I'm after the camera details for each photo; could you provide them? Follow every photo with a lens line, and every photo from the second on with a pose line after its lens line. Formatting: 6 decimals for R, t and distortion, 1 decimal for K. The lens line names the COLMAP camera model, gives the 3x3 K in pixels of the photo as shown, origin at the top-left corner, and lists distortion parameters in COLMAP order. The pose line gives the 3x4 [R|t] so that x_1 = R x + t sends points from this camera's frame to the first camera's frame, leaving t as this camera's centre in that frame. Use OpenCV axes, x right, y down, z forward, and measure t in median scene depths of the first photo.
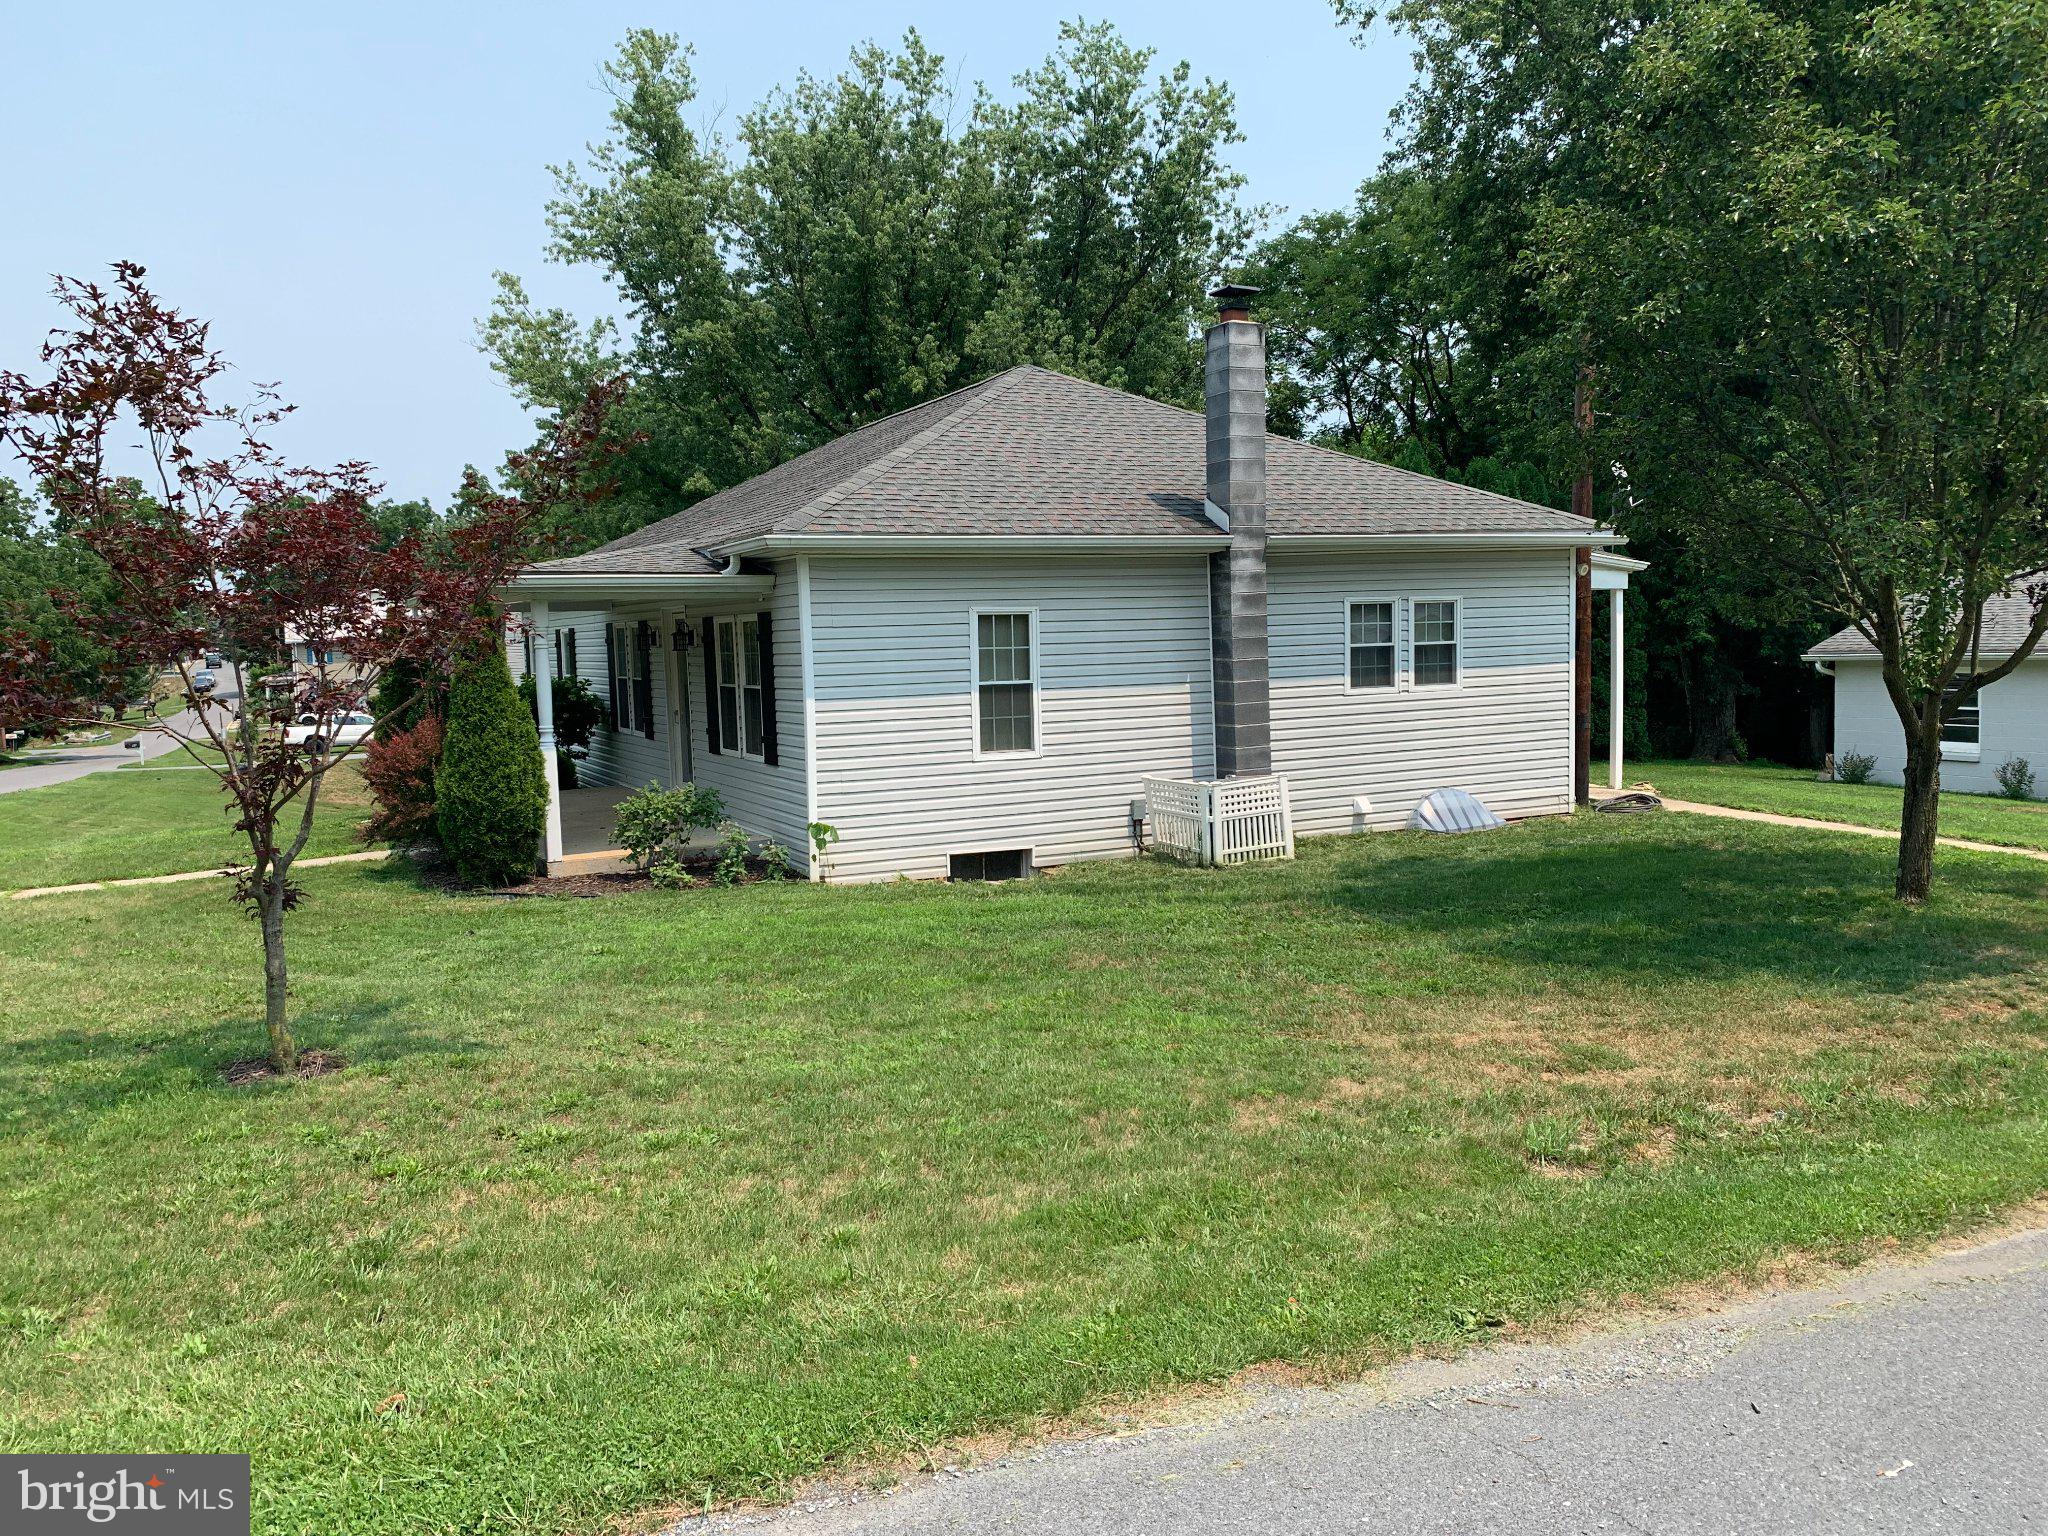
lens RADIAL K [[1555.6, 0, 1018.8], [0, 1555.6, 754.6], [0, 0, 1]] dist [0.041930, -0.032035]
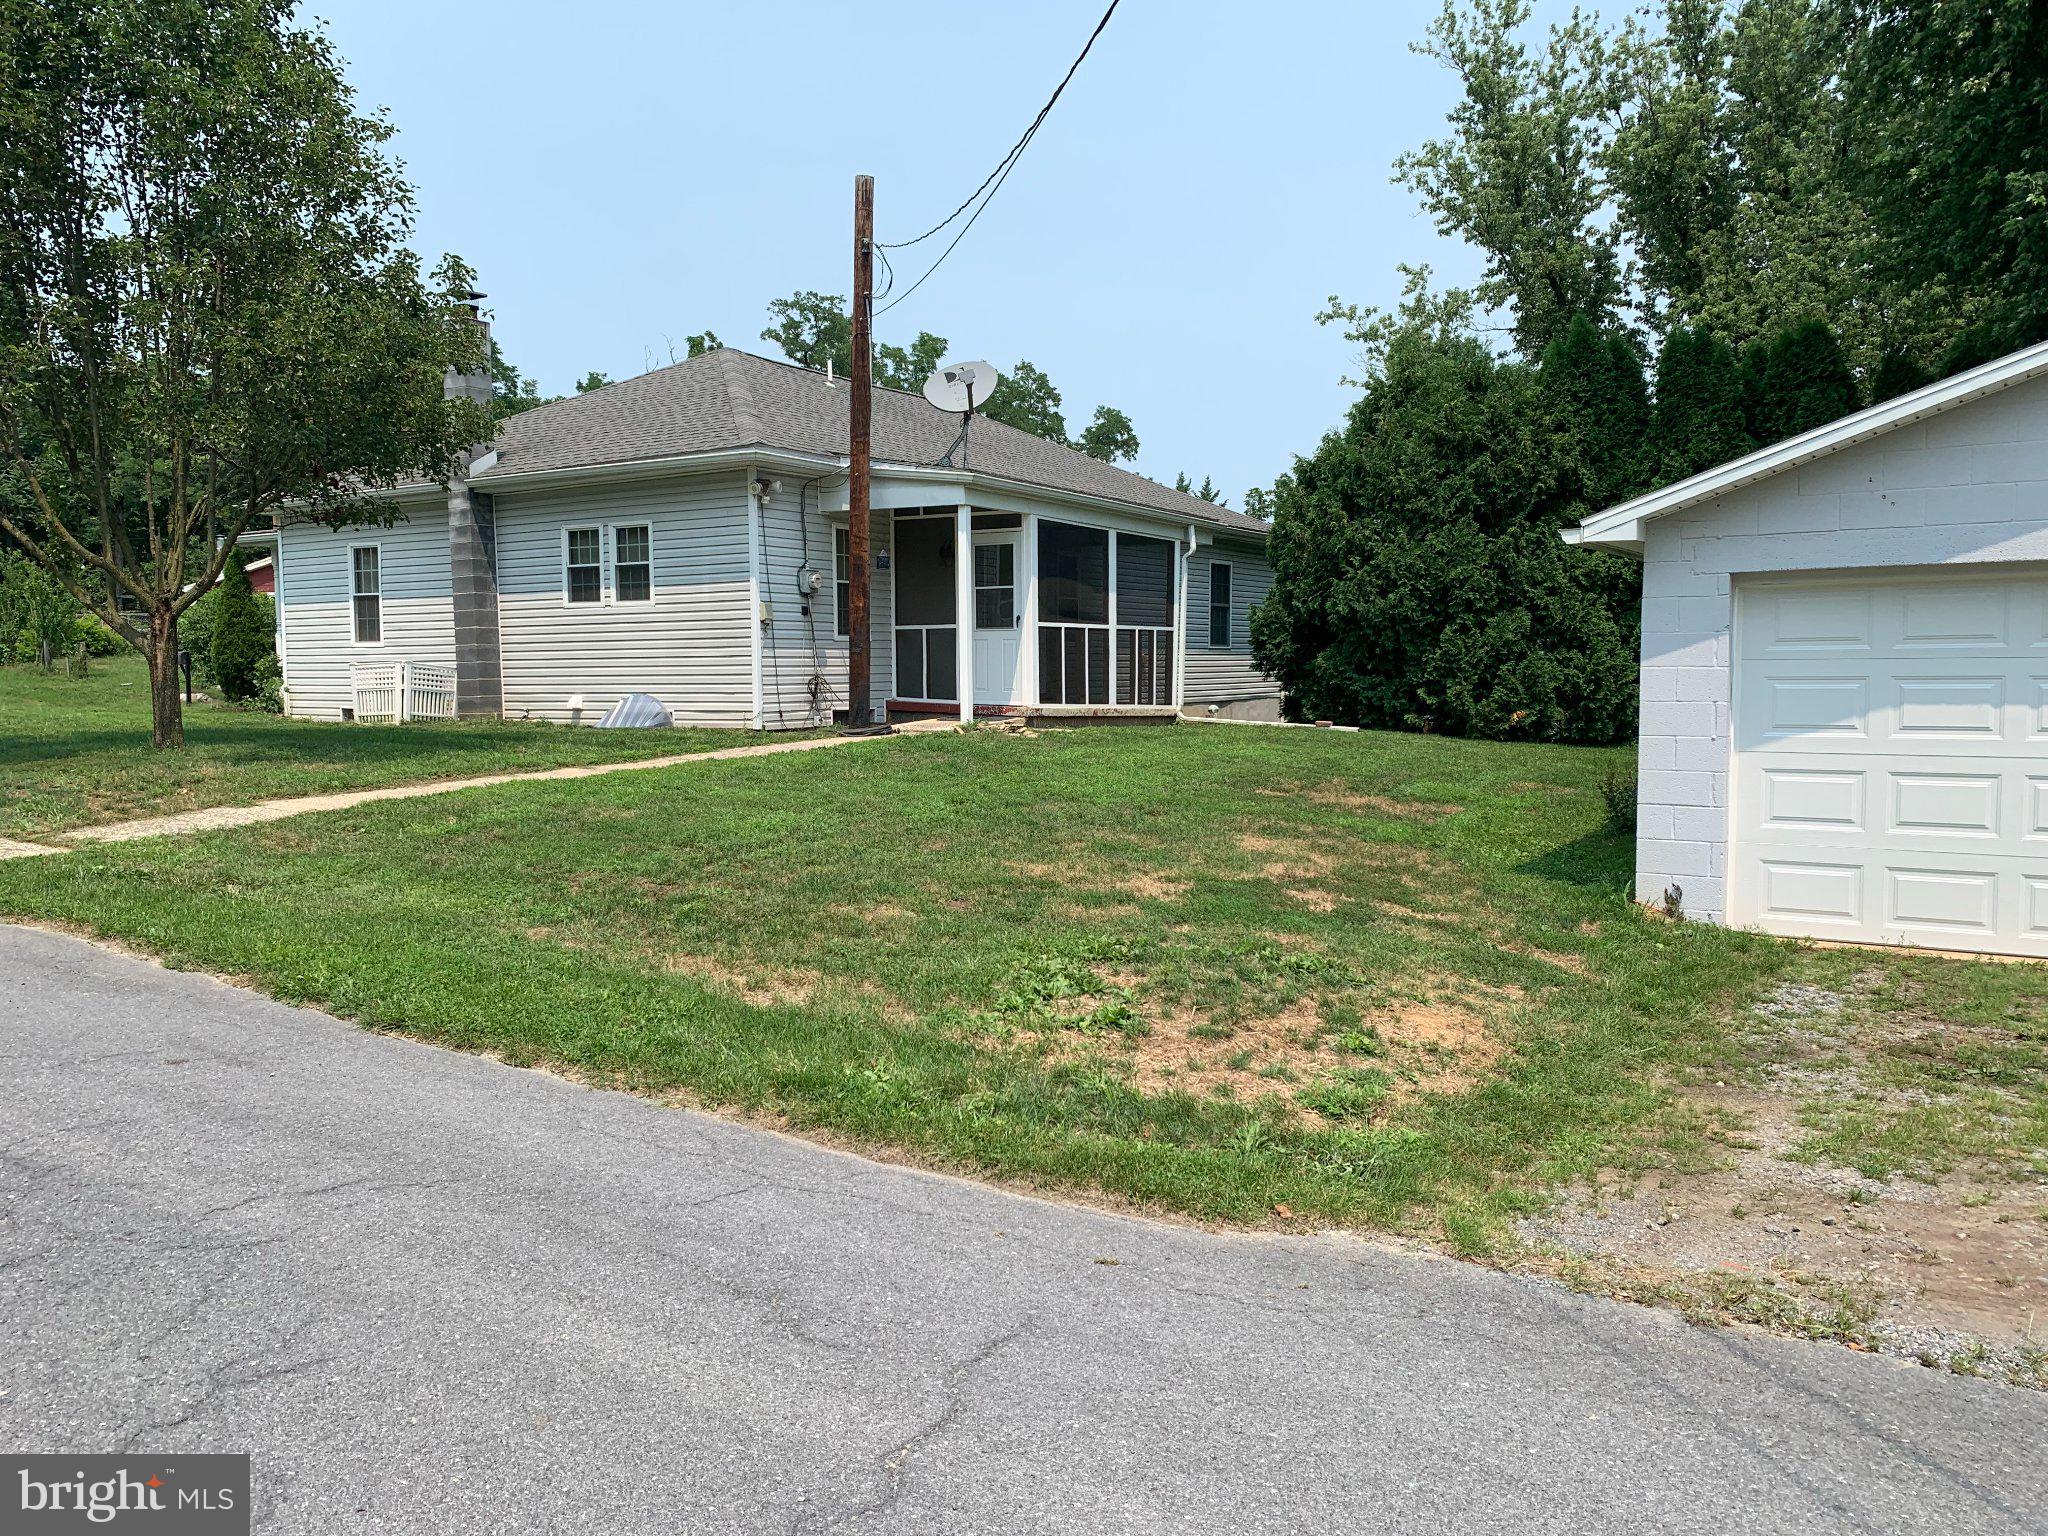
lens RADIAL K [[1555.6, 0, 1012.0], [0, 1555.6, 765.8], [0, 0, 1]] dist [0.041930, -0.032035]
pose [[0.532727, 0.080741, -0.842427, 1.397454], [-0.069448, 0.996252, 0.051567, -0.003366], [0.843433, 0.031033, 0.536337, 0.646364]]
